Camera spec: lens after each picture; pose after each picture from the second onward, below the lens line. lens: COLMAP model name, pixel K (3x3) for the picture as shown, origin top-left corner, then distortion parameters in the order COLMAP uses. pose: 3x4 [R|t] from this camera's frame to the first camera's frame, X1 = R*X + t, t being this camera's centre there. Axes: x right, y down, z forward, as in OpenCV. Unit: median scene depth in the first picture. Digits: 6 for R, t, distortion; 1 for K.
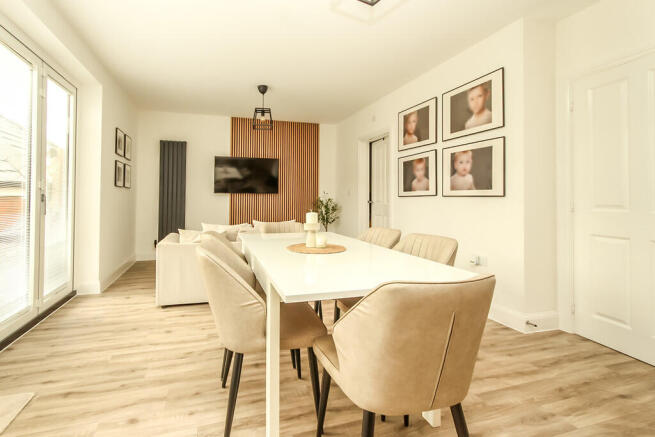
lens RADIAL K [[333.9, 0, 307.8], [0, 333.9, 196.4], [0, 0, 1]] dist [0.012957, -0.001510]
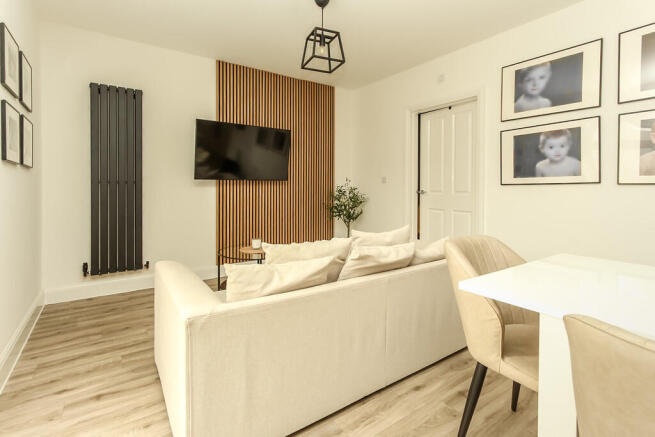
lens RADIAL K [[333.9, 0, 343.5], [0, 333.9, 193.0], [0, 0, 1]] dist [0.012957, -0.001510]
pose [[0.947195, -0.008095, 0.320557, -0.224111], [0.000497, 0.999717, 0.023776, 0.001113], [-0.320659, -0.022361, 0.946931, 0.335026]]
